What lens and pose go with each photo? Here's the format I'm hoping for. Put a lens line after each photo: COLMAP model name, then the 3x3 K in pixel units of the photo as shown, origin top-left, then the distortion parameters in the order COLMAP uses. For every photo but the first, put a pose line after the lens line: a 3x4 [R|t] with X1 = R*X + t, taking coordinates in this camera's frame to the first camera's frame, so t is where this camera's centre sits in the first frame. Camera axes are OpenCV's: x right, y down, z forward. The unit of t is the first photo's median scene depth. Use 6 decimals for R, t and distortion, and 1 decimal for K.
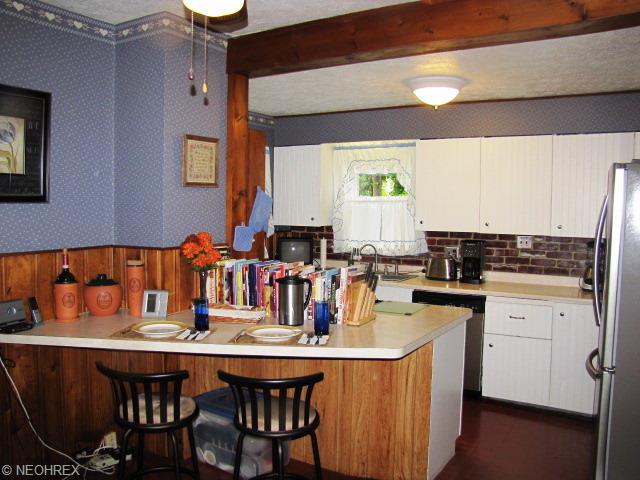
lens RADIAL K [[549.1, 0, 320.0], [0, 549.1, 240.0], [0, 0, 1]] dist [-0.050224, -0.004701]
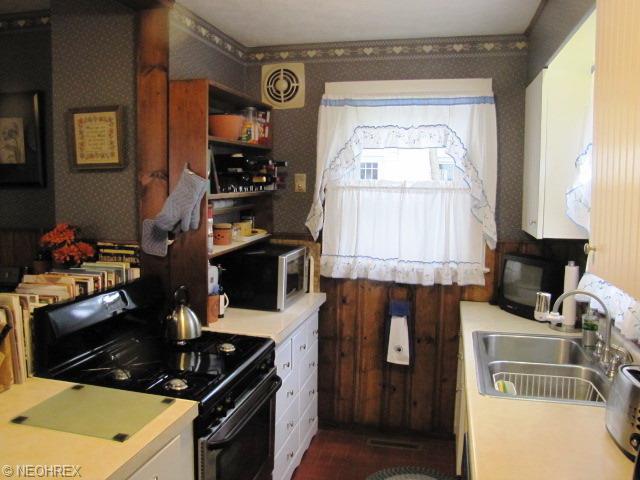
lens RADIAL K [[549.1, 0, 320.0], [0, 549.1, 240.0], [0, 0, 1]] dist [-0.050224, -0.004701]
pose [[0.299715, 0.080352, -0.950639, 0.512366], [-0.071647, 0.995529, 0.061557, -0.049584], [0.951335, 0.049661, 0.304132, 0.826443]]
